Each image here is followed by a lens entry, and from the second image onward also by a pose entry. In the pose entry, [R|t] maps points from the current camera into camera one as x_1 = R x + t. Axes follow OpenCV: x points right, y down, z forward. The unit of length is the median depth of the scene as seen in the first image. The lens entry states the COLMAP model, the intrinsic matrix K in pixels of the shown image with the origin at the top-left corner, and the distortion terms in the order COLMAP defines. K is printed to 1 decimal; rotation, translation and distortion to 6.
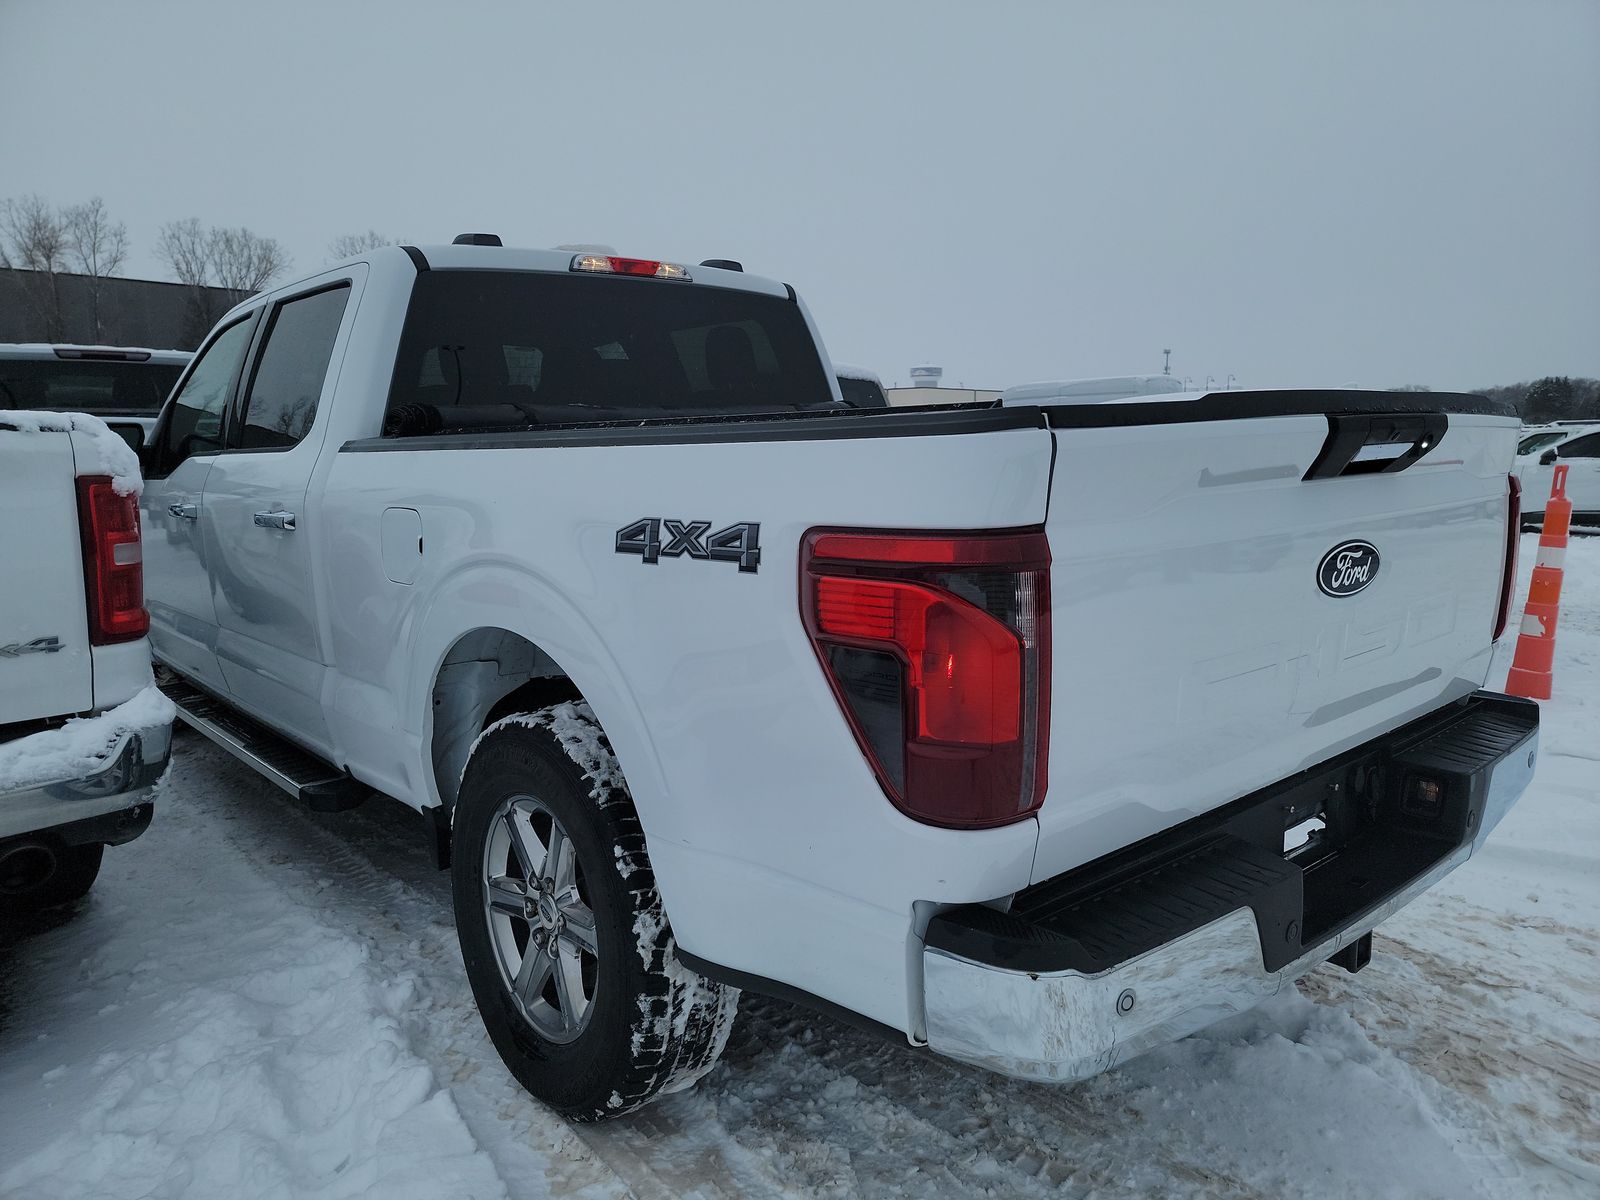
lens RADIAL K [[1100.5, 0, 808.0], [0, 1100.5, 614.4], [0, 0, 1]] dist [0.077284, -0.073247]
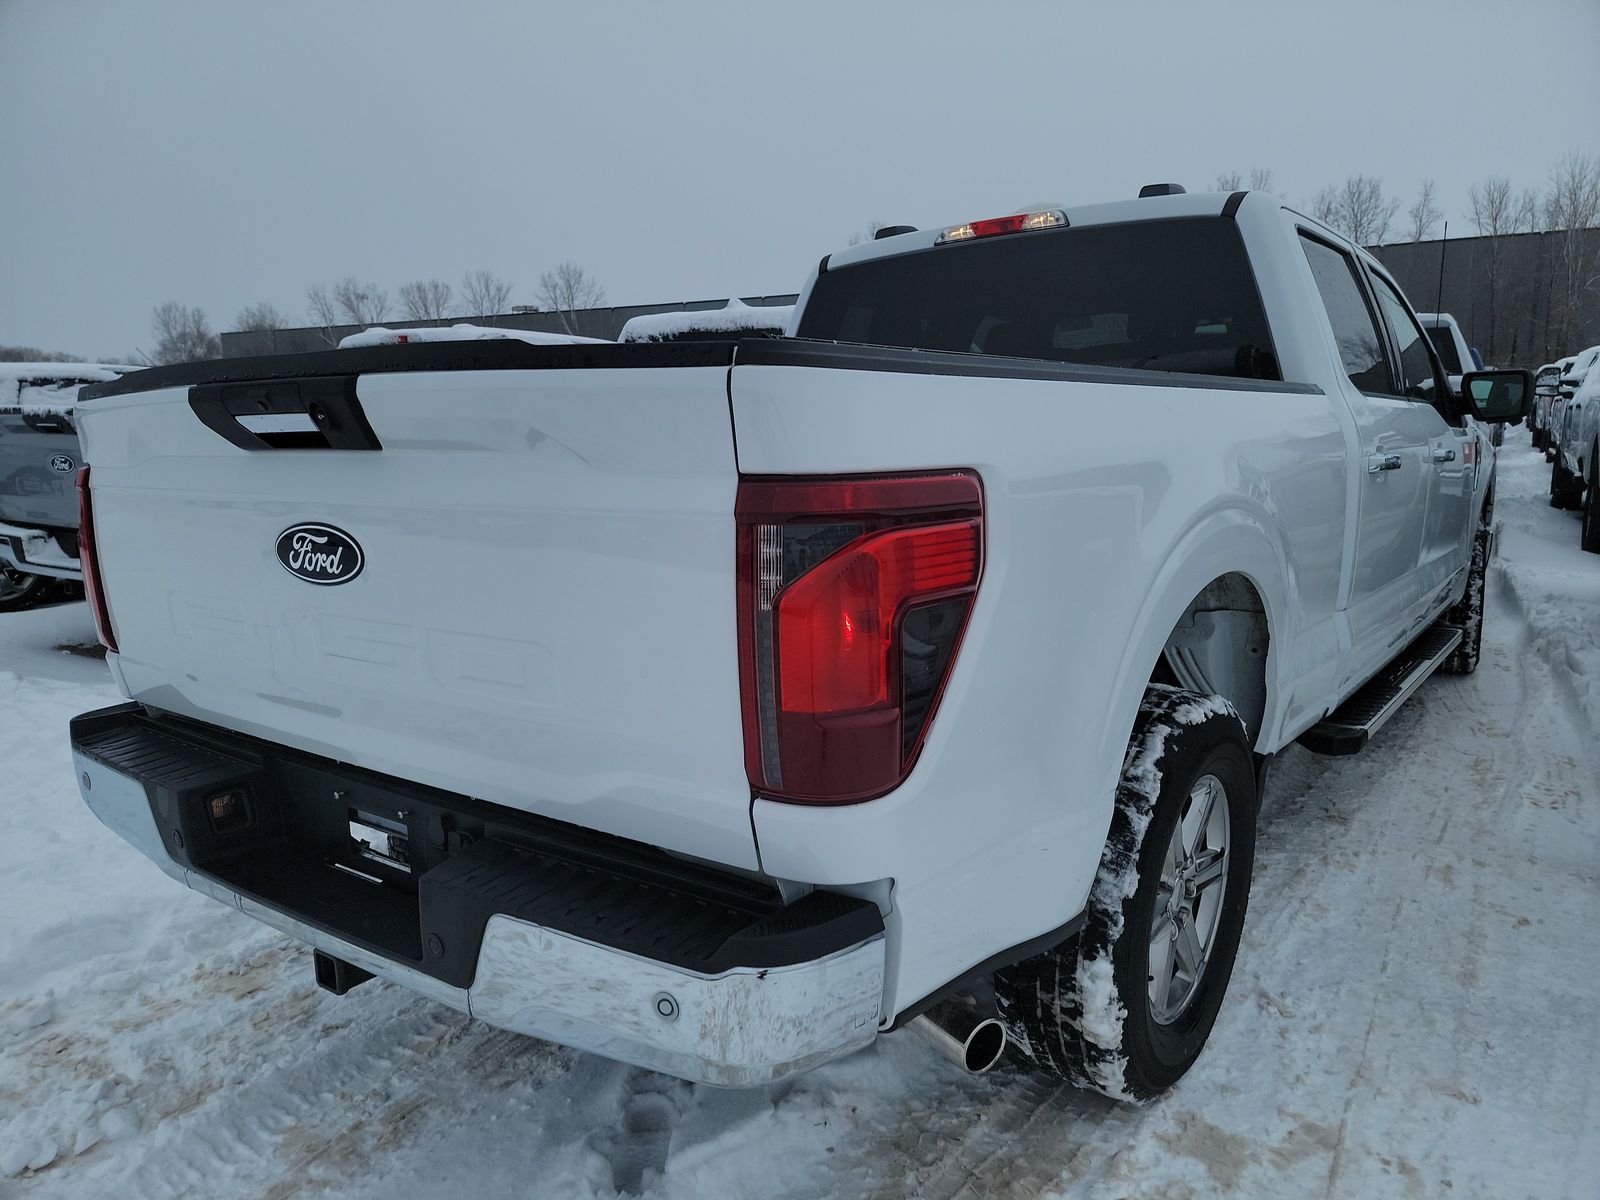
lens RADIAL K [[1100.5, 0, 808.0], [0, 1100.5, 614.4], [0, 0, 1]] dist [0.077284, -0.073247]
pose [[0.210755, 0.172340, -0.962227, 1.075638], [-0.140473, 0.979460, 0.144659, -0.133437], [0.967393, 0.104679, 0.230635, 0.879574]]
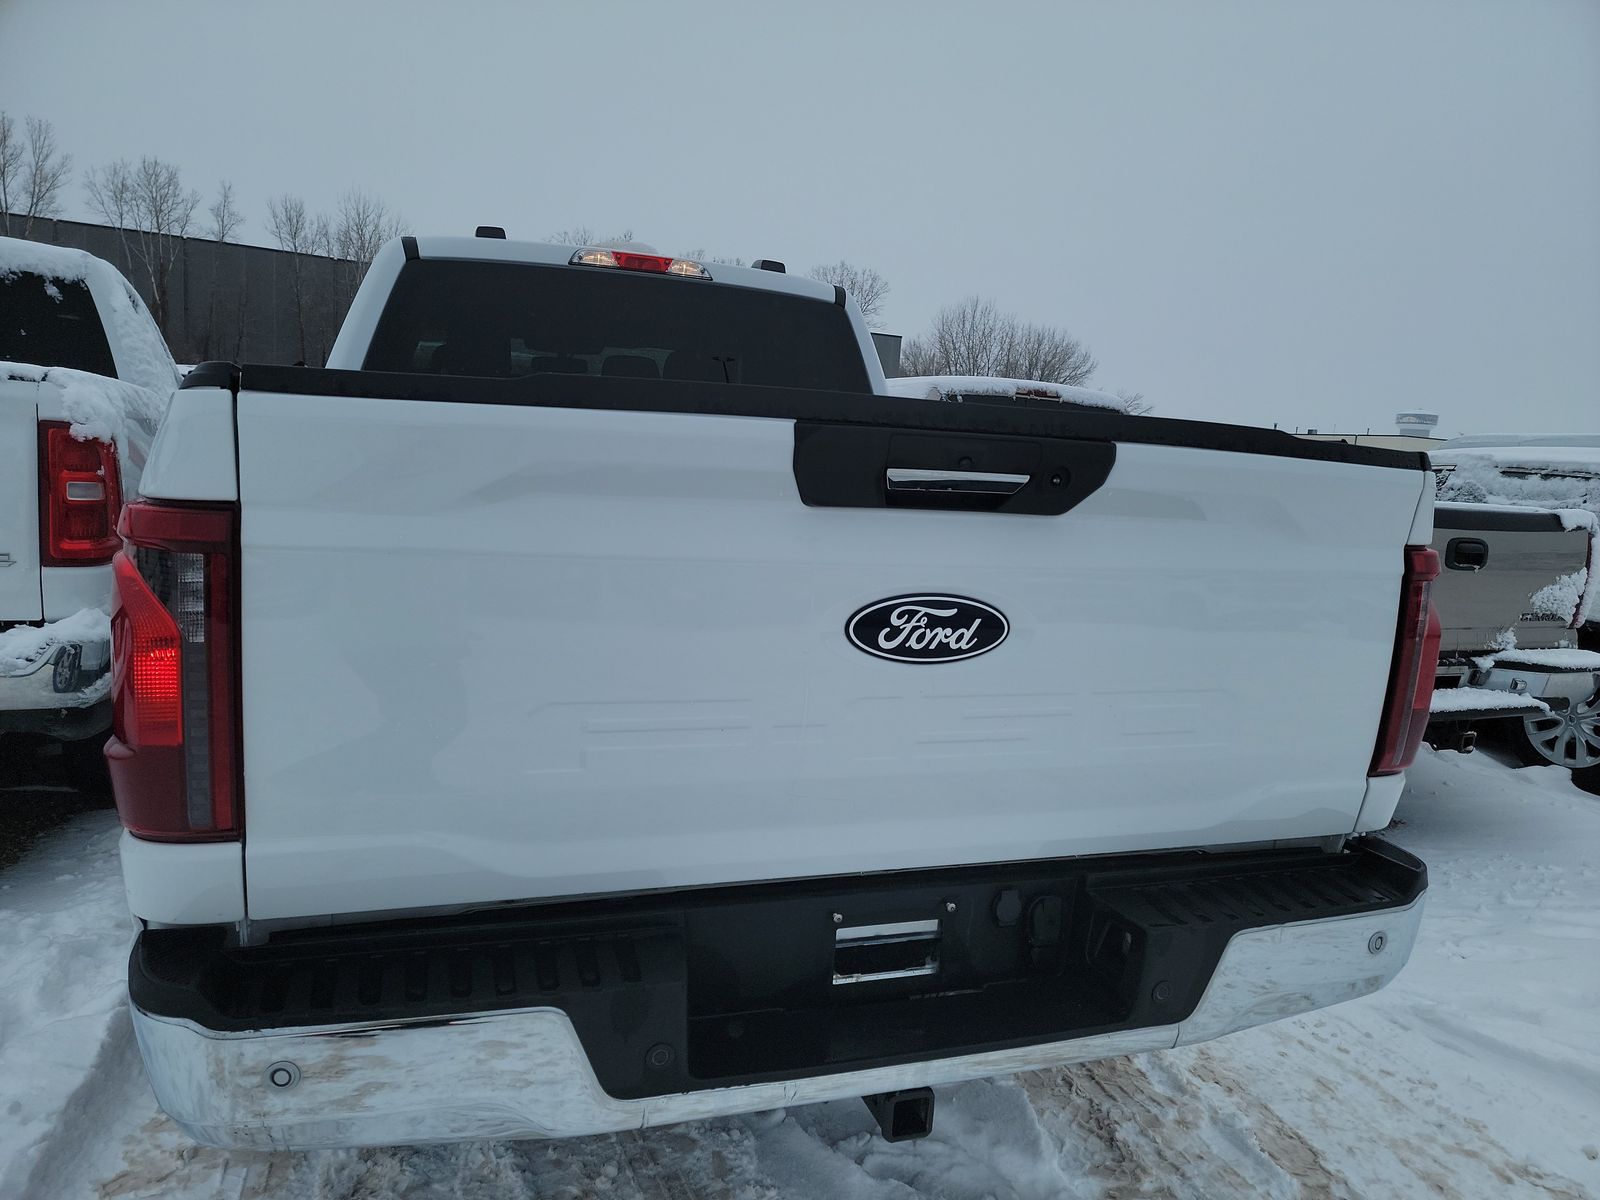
lens RADIAL K [[1083.0, 0, 808.2], [0, 1083.0, 642.0], [0, 0, 1]] dist [0.085003, -0.062109]
pose [[0.925263, 0.134709, -0.354600, 0.504860], [-0.133921, 0.990627, 0.026888, -0.030565], [0.354899, 0.022610, 0.934631, 0.192559]]
